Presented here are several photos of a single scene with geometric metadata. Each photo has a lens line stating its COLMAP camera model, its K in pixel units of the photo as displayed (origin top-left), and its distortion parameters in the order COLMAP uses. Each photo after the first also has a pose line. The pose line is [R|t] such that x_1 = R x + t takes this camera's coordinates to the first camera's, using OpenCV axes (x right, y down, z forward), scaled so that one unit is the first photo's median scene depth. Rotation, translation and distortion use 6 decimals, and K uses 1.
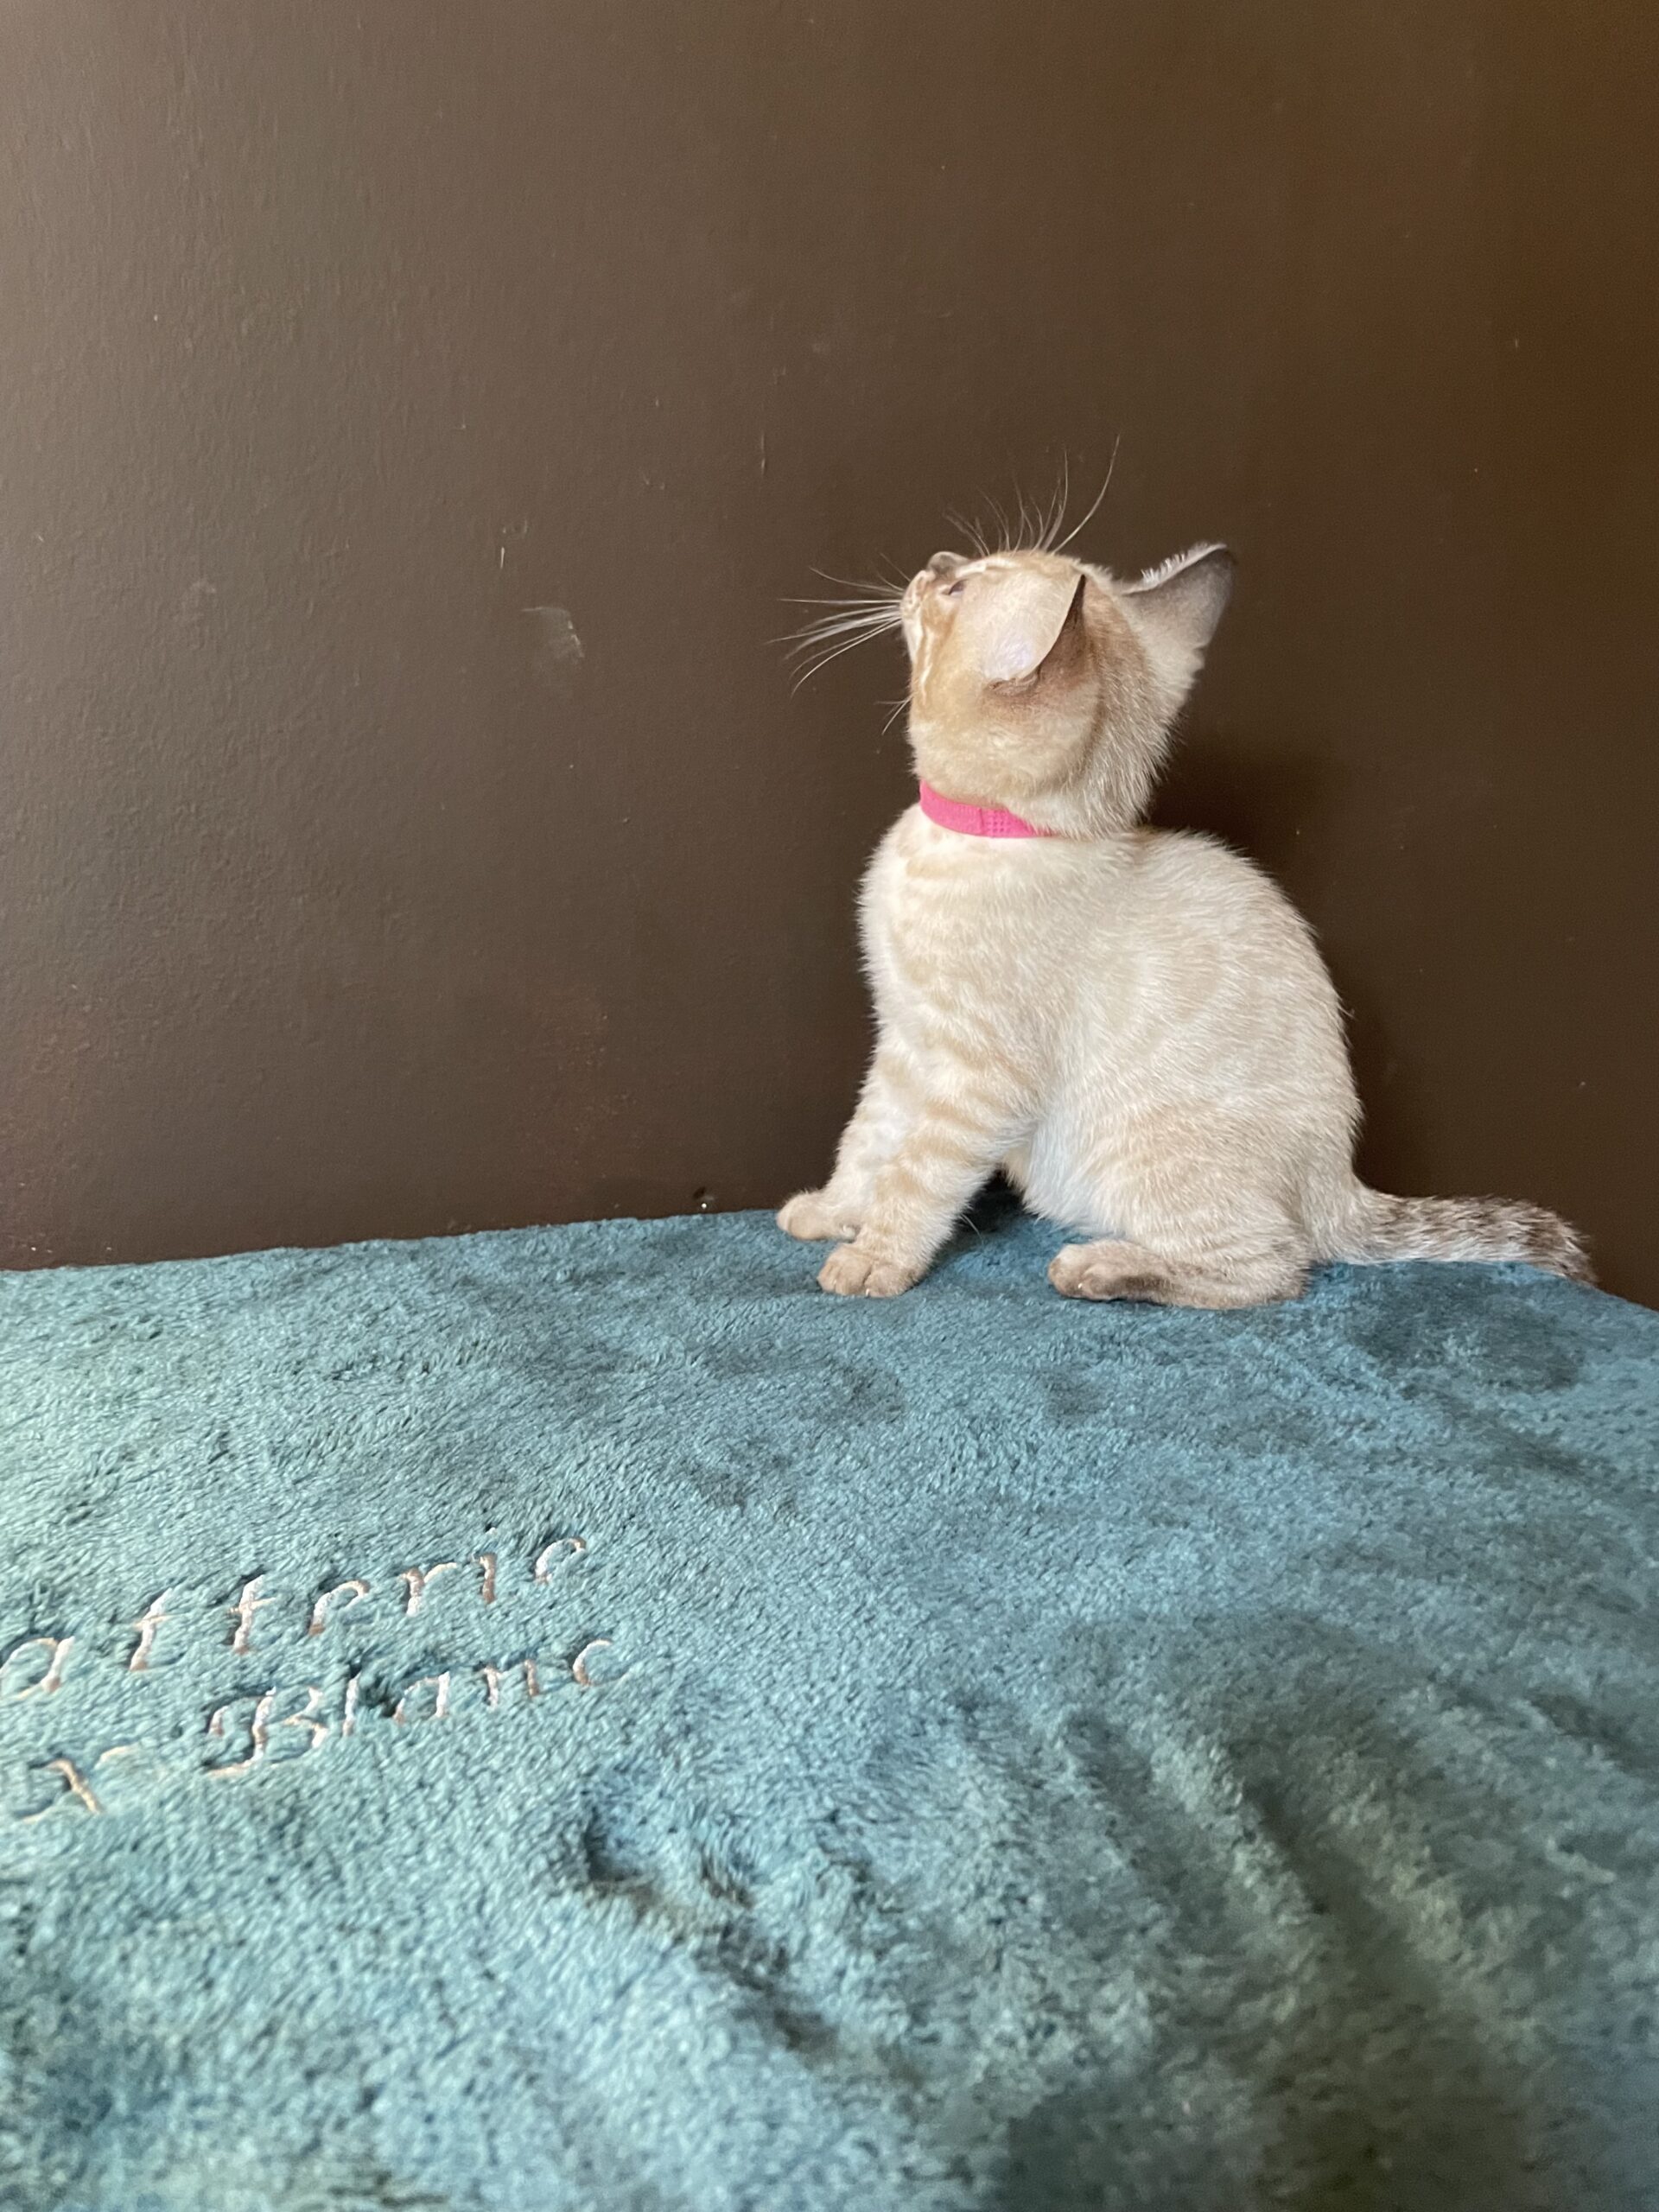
lens RADIAL K [[1737.5, 0, 784.3], [0, 1737.5, 1059.4], [0, 0, 1]] dist [0.068009, -0.085084]
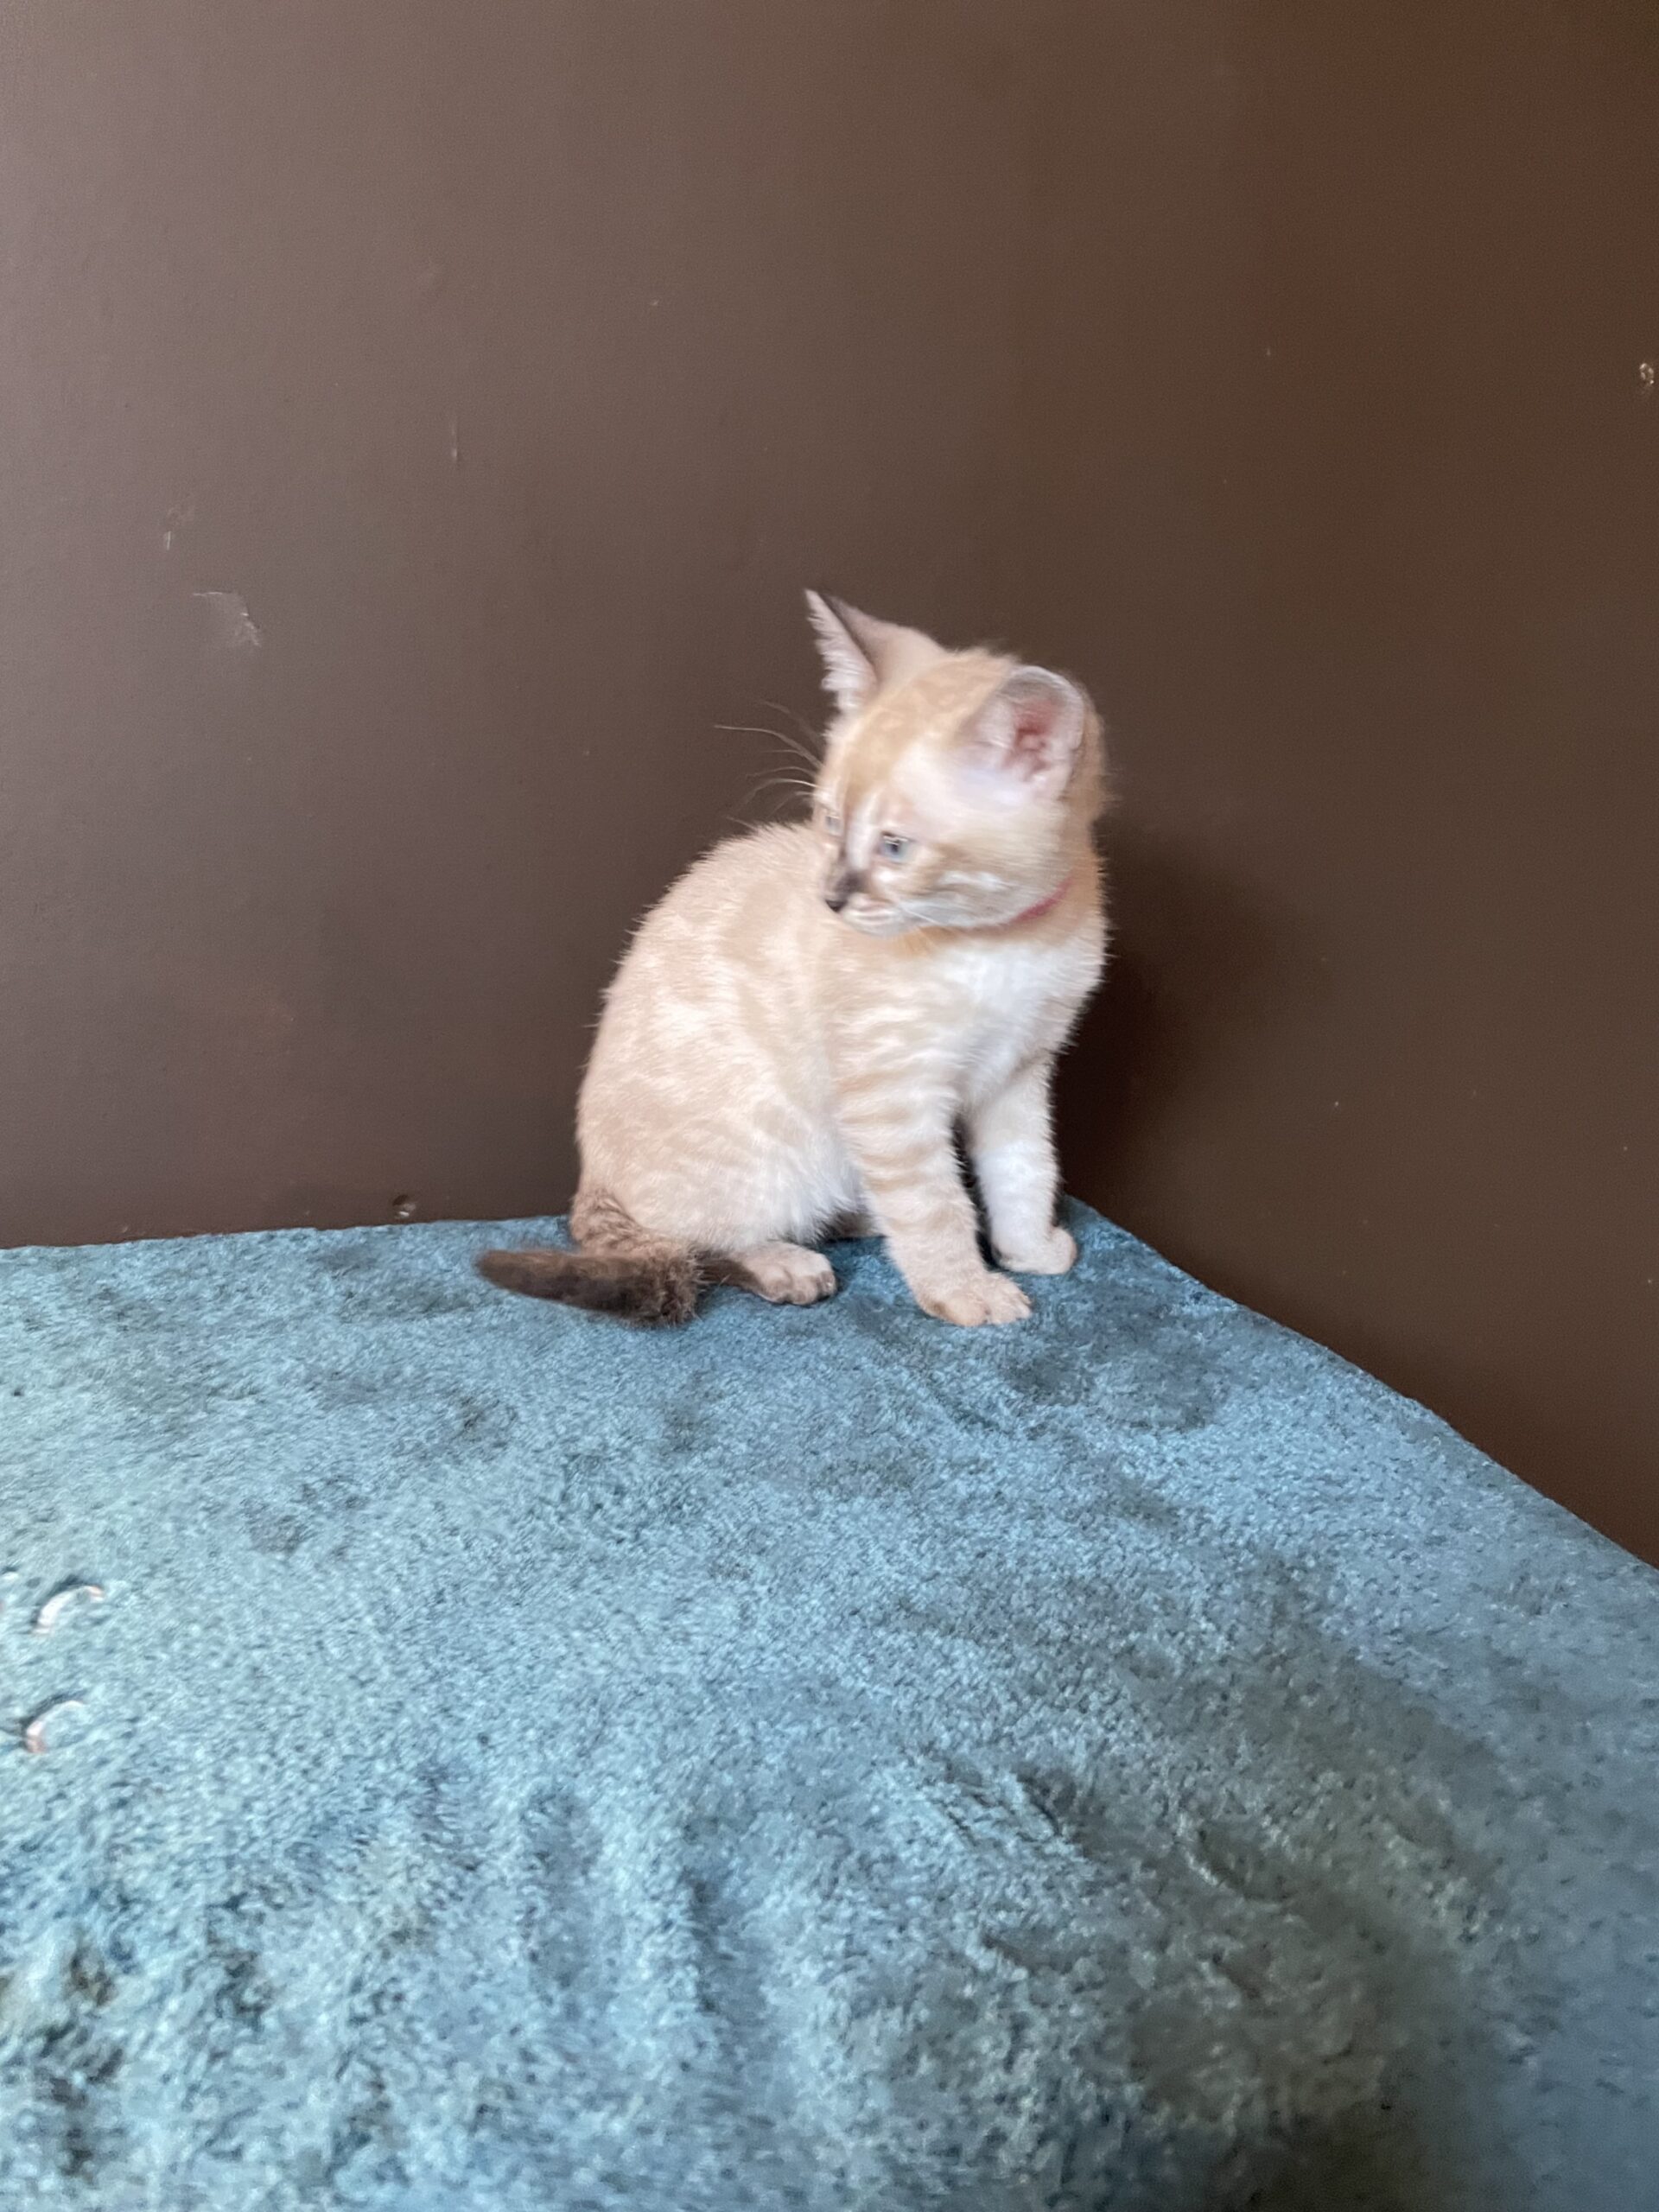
lens RADIAL K [[1737.5, 0, 874.8], [0, 1737.5, 1041.3], [0, 0, 1]] dist [0.068009, -0.085084]
pose [[0.999408, 0.024522, 0.024115, 0.263776], [-0.024933, 0.999547, 0.016868, -0.048605], [-0.023690, -0.017459, 0.999567, 0.030381]]
